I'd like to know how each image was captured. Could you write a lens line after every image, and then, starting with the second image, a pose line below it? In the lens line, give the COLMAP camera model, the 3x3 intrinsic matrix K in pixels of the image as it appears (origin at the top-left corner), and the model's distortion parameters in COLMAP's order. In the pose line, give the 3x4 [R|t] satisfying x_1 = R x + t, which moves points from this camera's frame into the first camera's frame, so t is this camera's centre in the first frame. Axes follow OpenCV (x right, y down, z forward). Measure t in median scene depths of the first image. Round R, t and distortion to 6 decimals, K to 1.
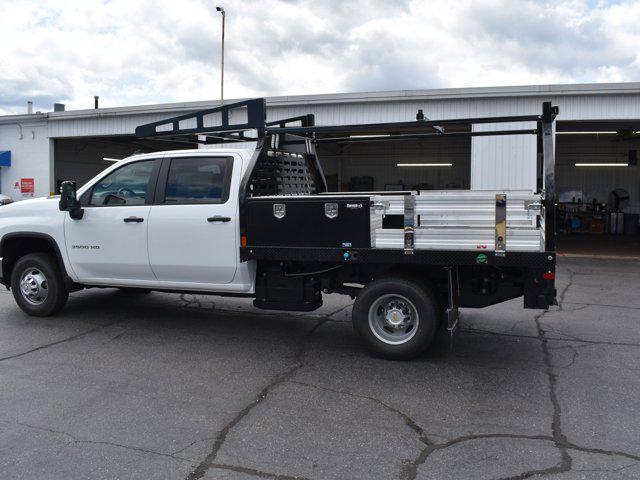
lens RADIAL K [[561.8, 0, 320.0], [0, 561.8, 240.0], [0, 0, 1]] dist [-0.094997, 0.004673]
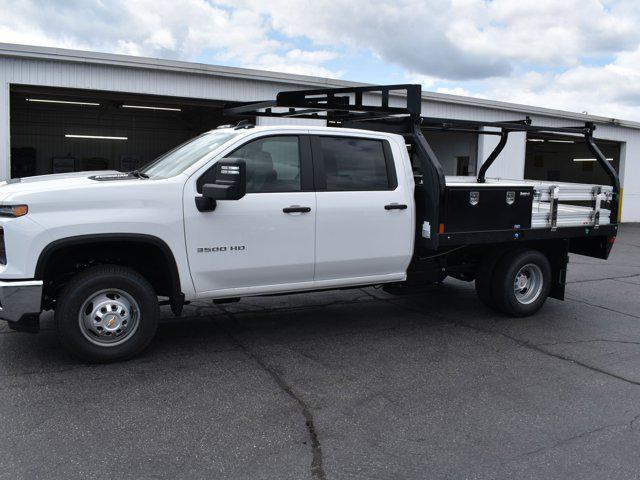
lens RADIAL K [[561.8, 0, 320.0], [0, 561.8, 240.0], [0, 0, 1]] dist [-0.094997, 0.004673]
pose [[0.681696, -0.070643, 0.728217, -0.960310], [0.033814, 0.997306, 0.065094, -0.047021], [-0.730854, -0.019751, 0.682248, 0.440117]]
